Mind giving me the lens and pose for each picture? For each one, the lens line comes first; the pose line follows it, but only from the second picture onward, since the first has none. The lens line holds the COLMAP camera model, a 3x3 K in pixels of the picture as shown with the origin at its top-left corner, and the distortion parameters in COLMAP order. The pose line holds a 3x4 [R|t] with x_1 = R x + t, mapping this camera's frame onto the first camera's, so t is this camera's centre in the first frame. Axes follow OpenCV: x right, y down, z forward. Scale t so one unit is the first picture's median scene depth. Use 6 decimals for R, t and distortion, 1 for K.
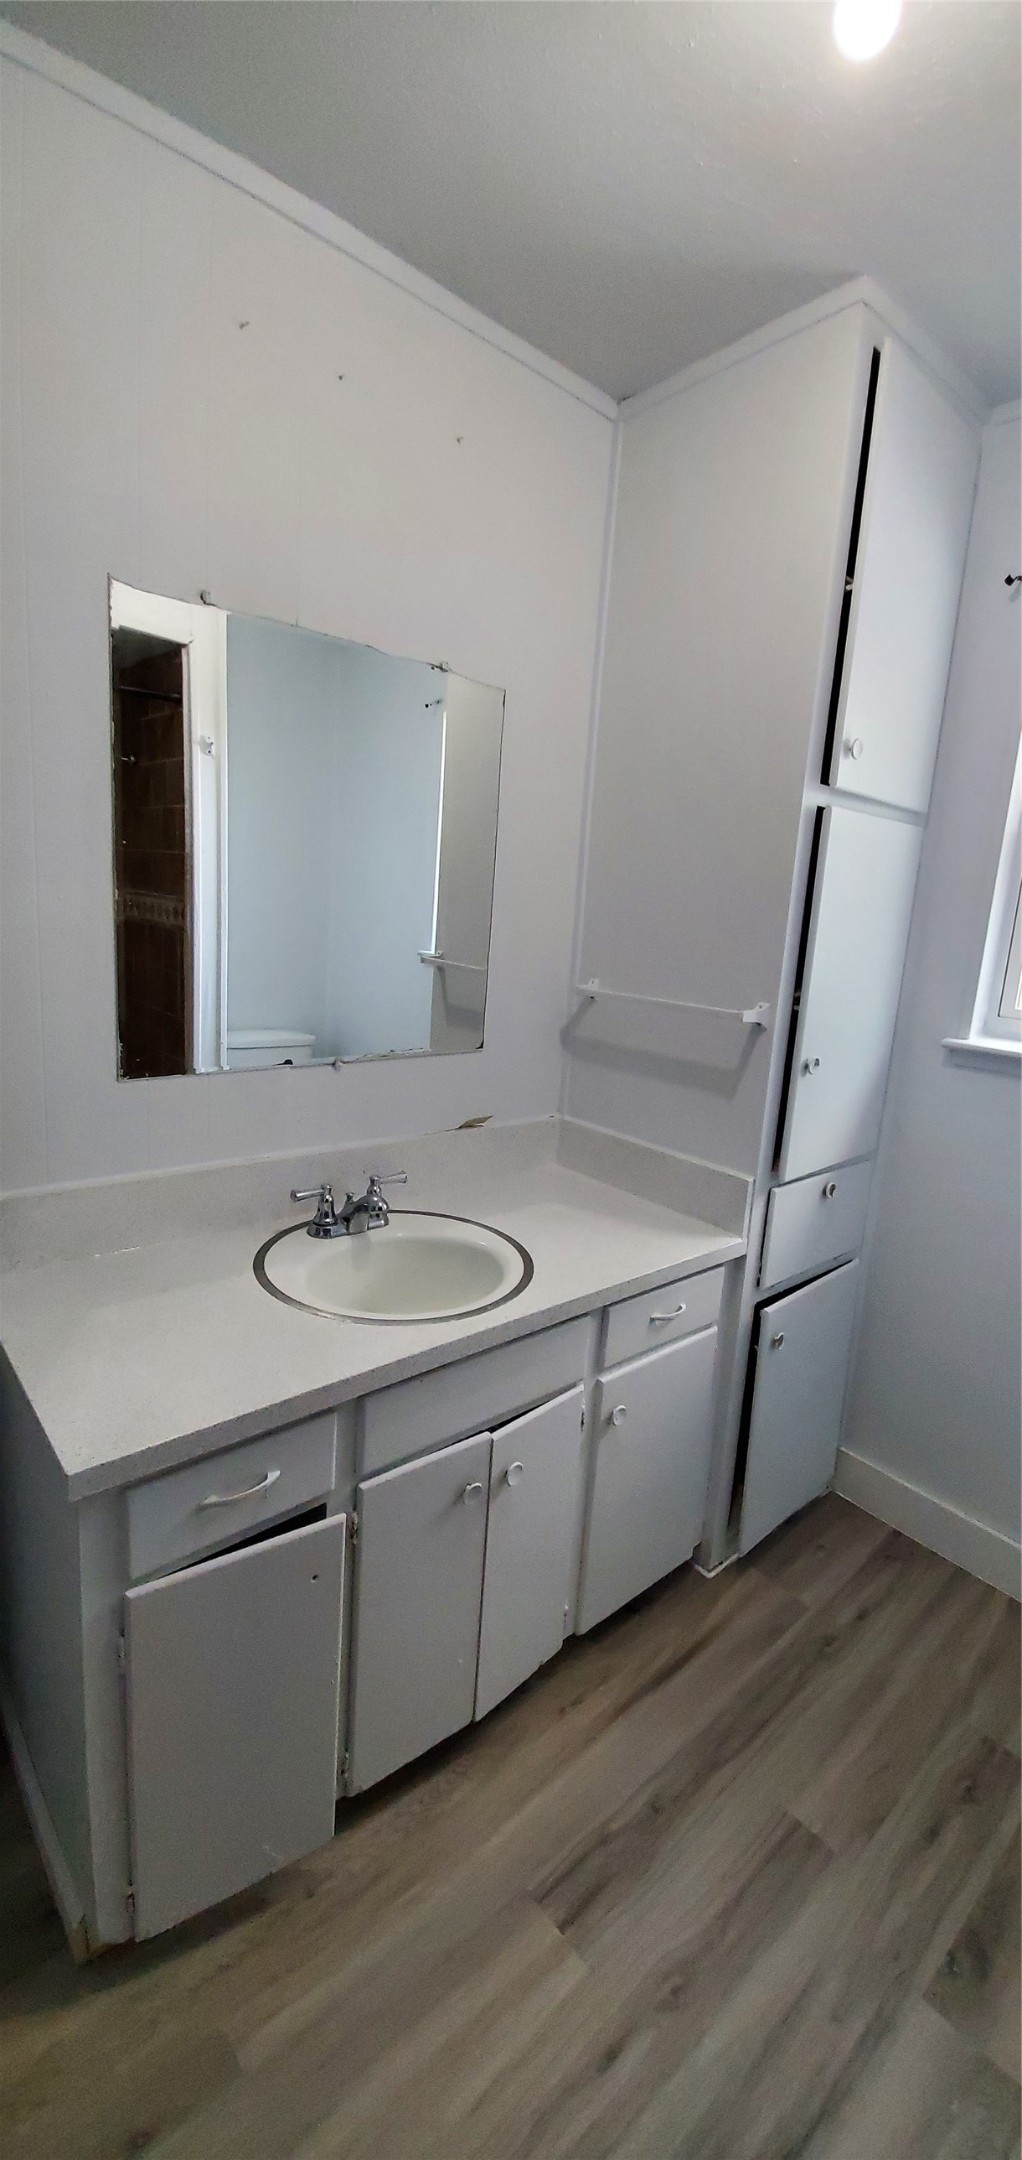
lens RADIAL K [[853.2, 0, 523.9], [0, 853.2, 1055.8], [0, 0, 1]] dist [0.018526, -0.021040]
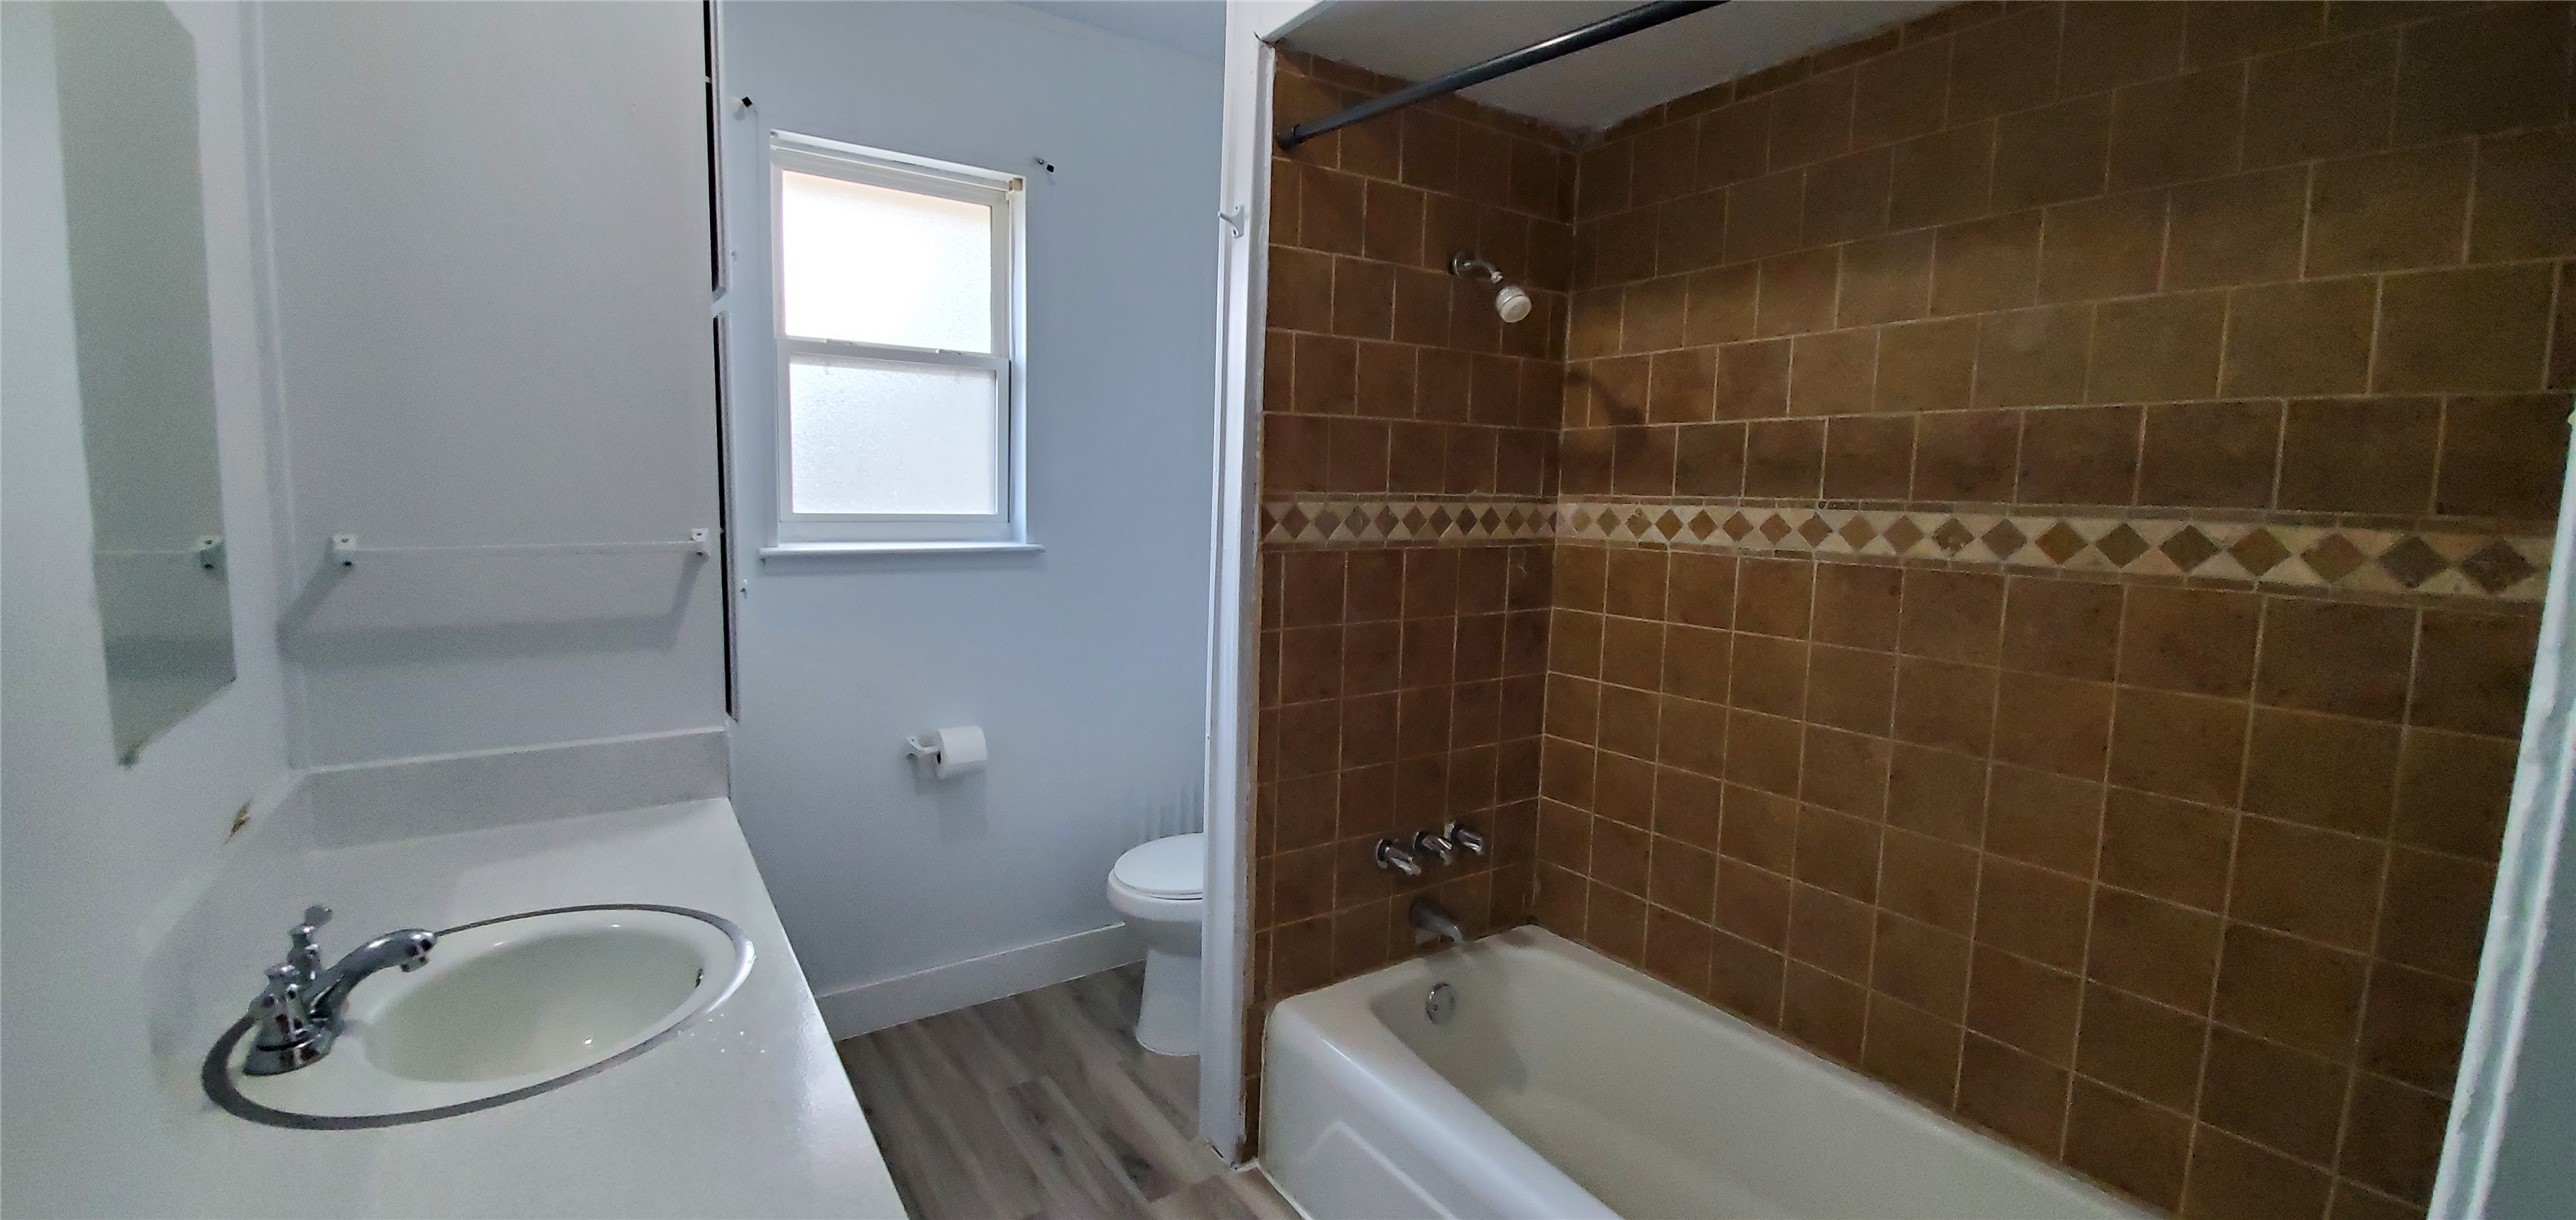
lens RADIAL K [[1017.5, 0, 1257.5], [0, 1017.5, 602.1], [0, 0, 1]] dist [0.018526, -0.021040]
pose [[0.144571, -0.183579, 0.972316, -0.665026], [0.165087, 0.973341, 0.159227, -0.060008], [-0.975626, 0.137497, 0.171024, 0.273853]]
